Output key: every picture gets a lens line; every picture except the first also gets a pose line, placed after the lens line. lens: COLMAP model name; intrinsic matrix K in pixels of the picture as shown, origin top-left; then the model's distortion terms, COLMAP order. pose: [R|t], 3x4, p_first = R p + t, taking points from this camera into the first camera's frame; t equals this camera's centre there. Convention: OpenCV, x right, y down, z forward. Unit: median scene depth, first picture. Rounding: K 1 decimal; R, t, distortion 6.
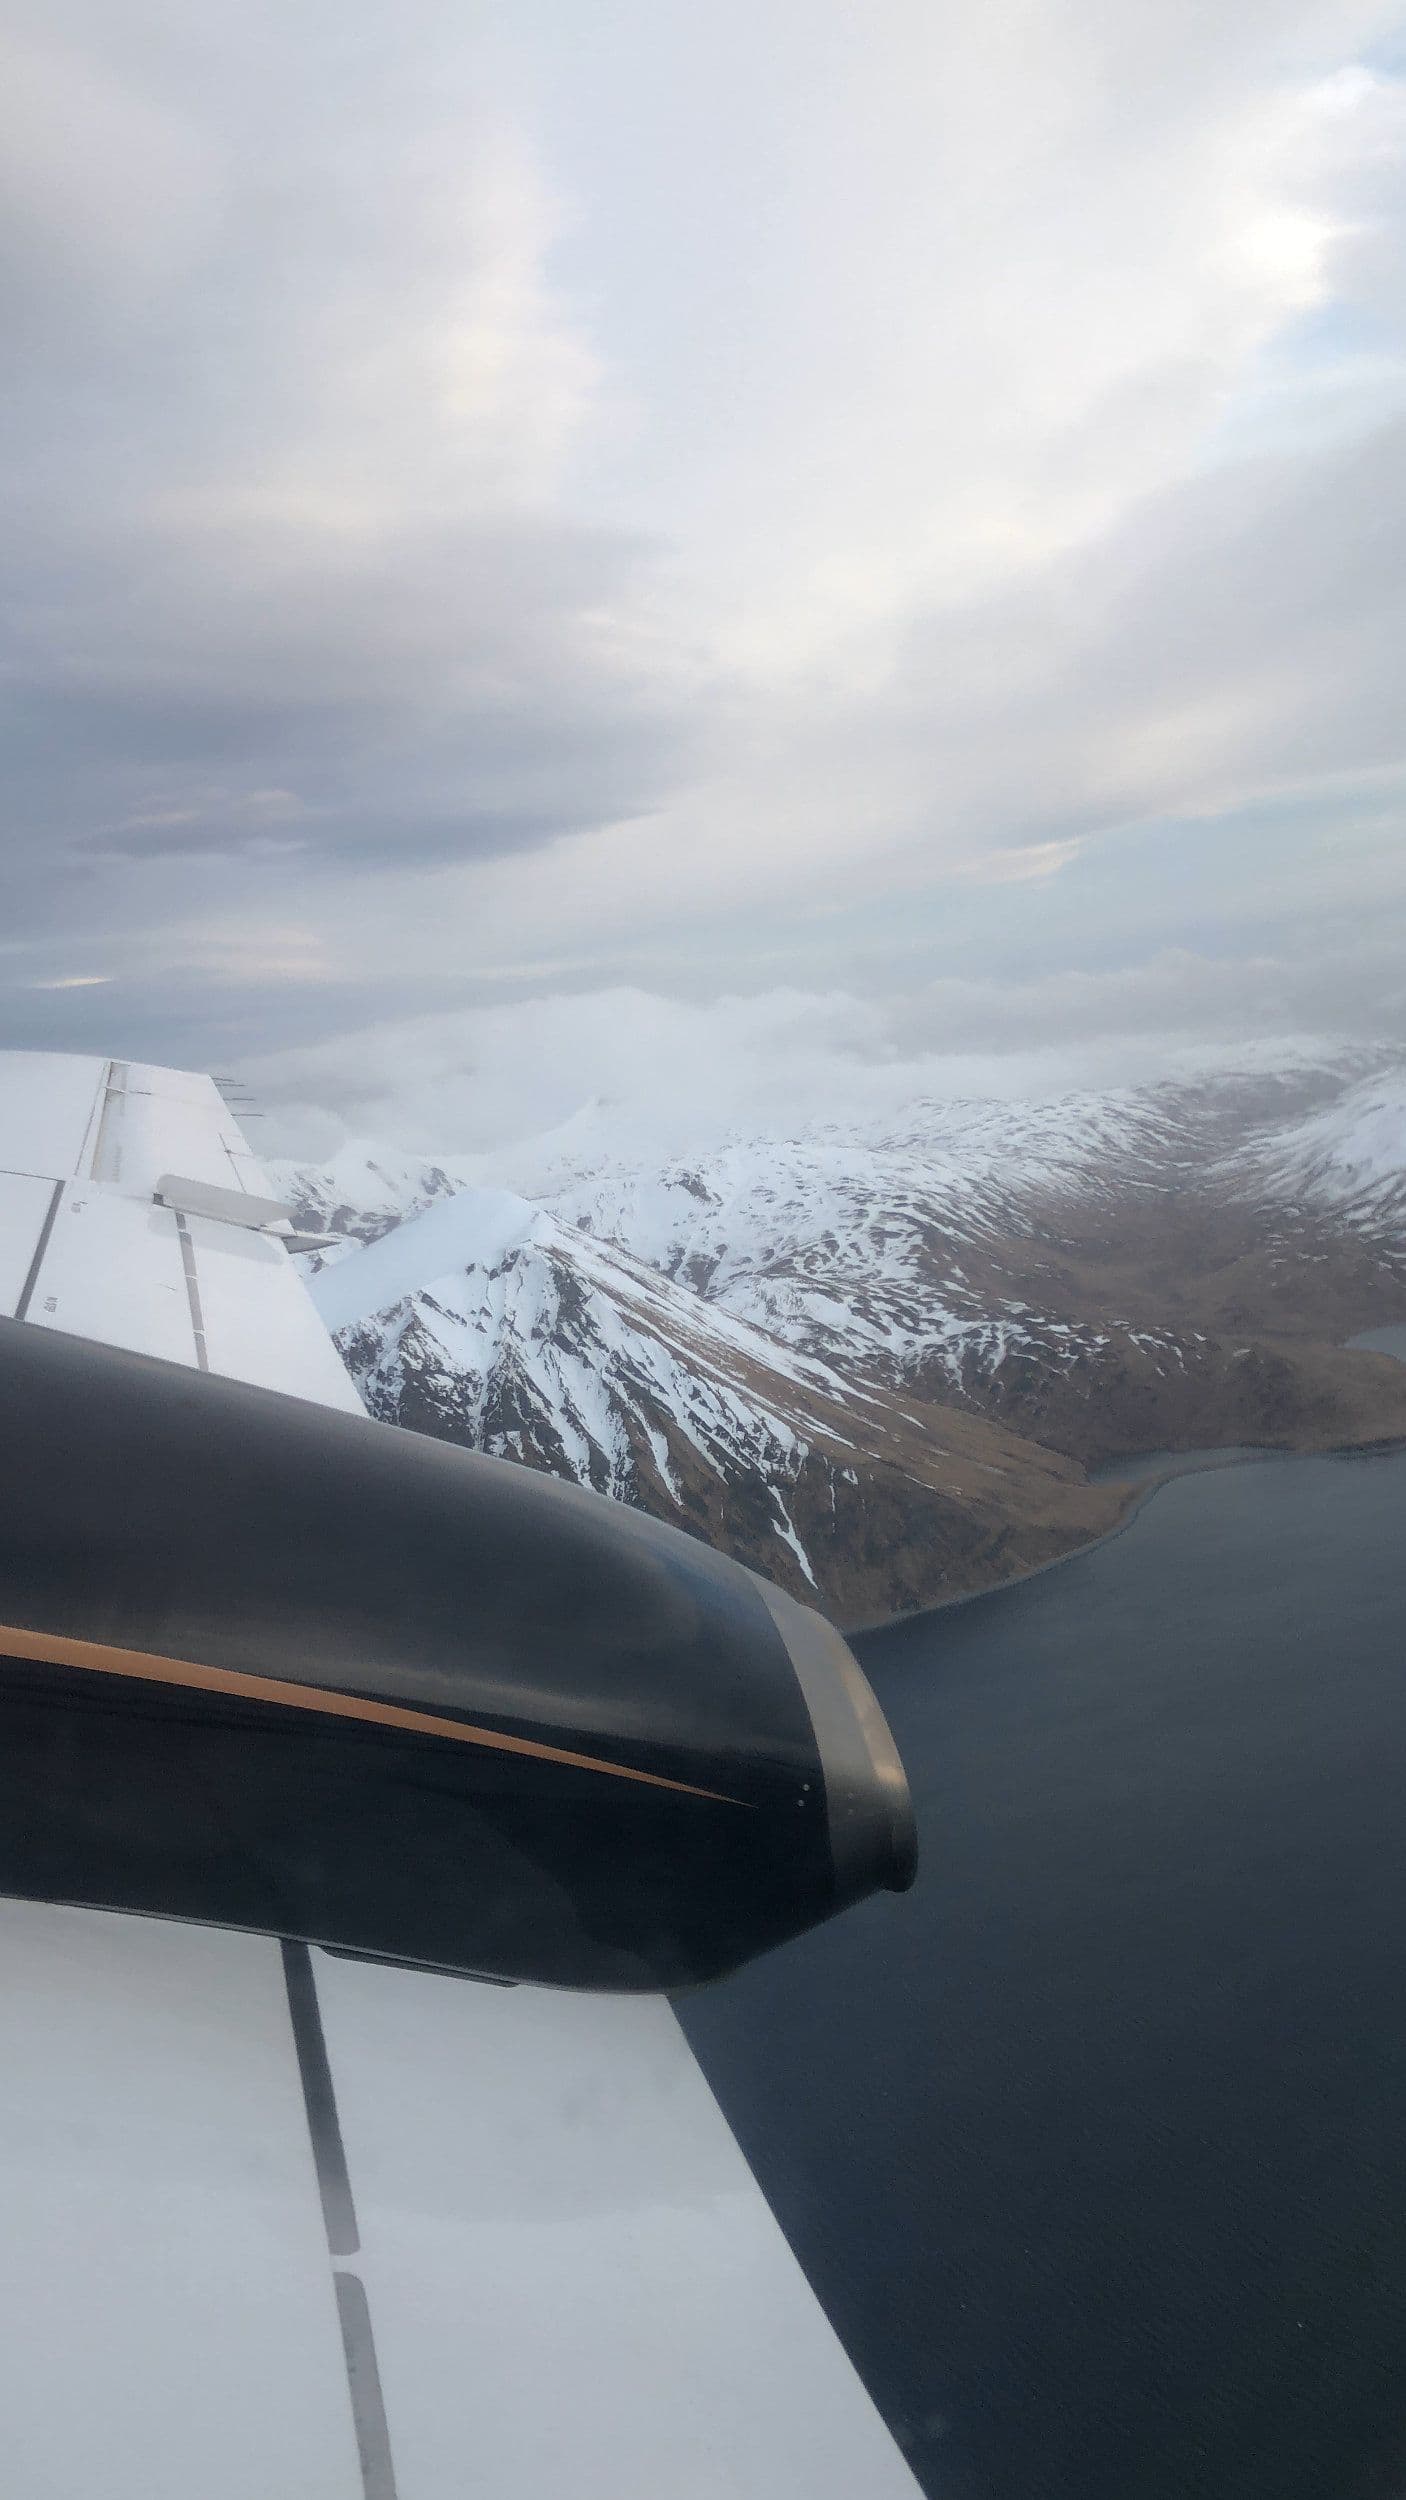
lens RADIAL K [[995.3, 0, 703.0], [0, 995.3, 1250.0], [0, 0, 1]] dist [0.001534, 0.000243]
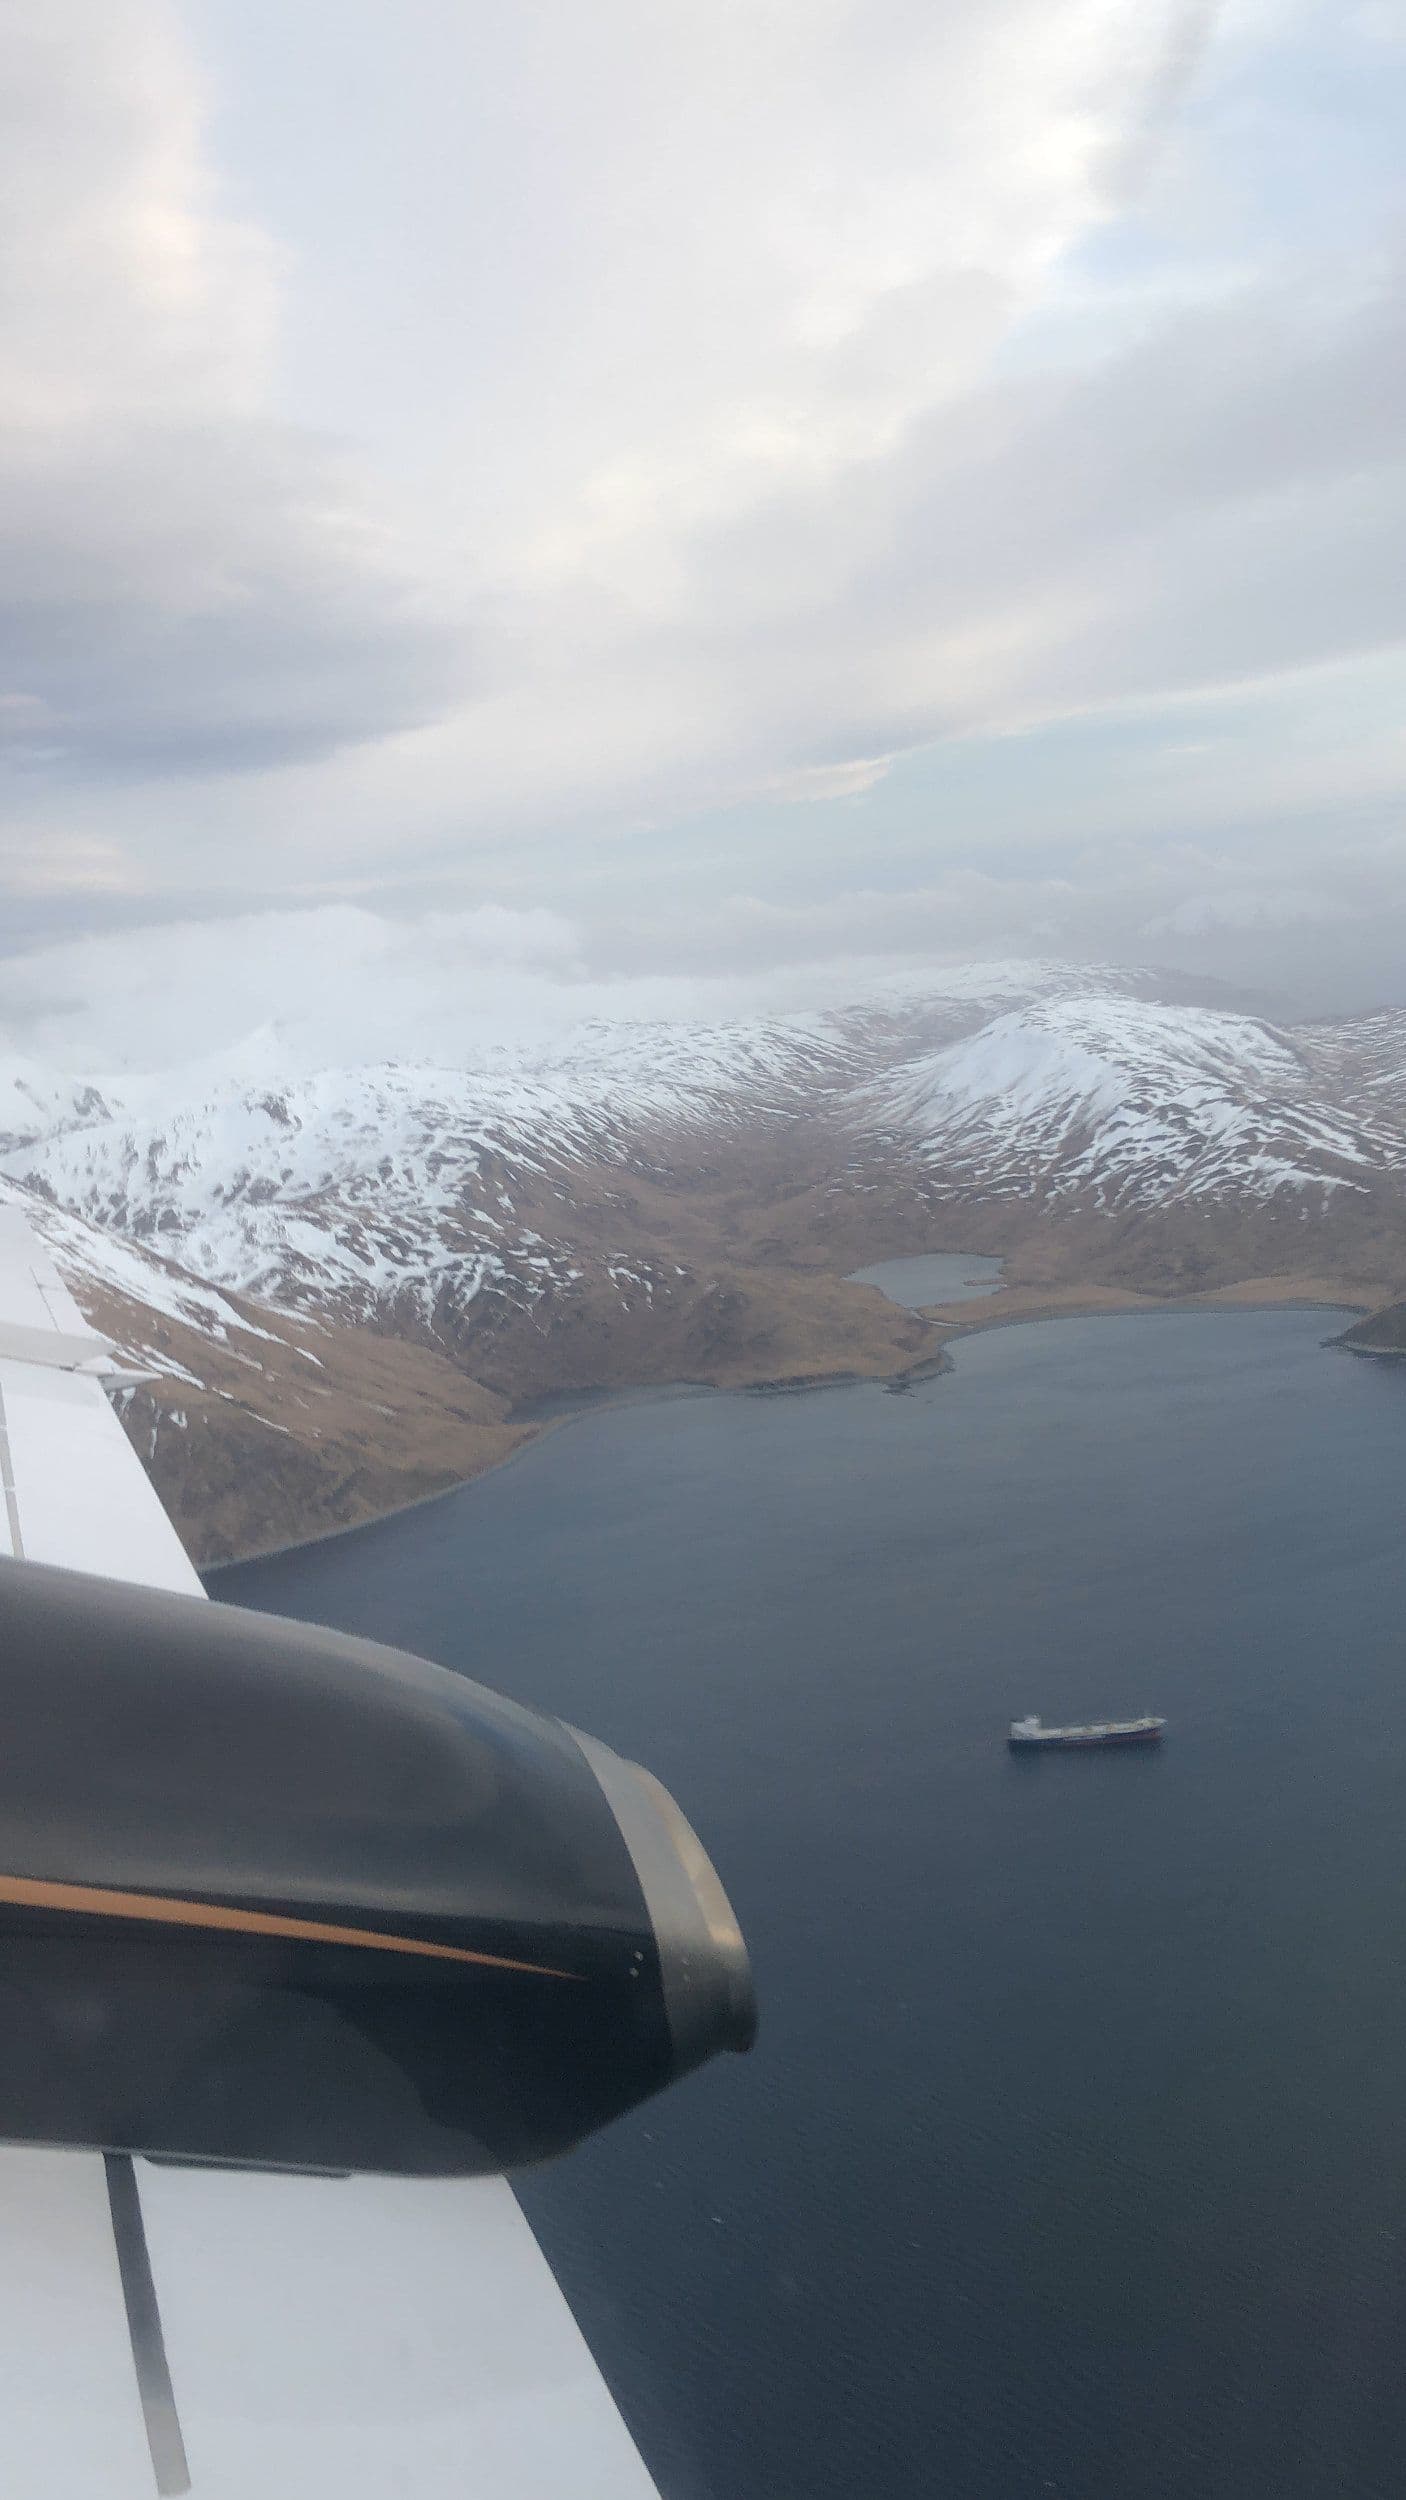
lens RADIAL K [[989.8, 0, 721.4], [0, 989.8, 1203.1], [0, 0, 1]] dist [-0.016666, 0.003559]
pose [[0.999744, 0.007057, 0.021483, 0.407368], [-0.007741, 0.999460, 0.031948, -0.006937], [-0.021246, -0.032106, 0.999259, 0.032880]]
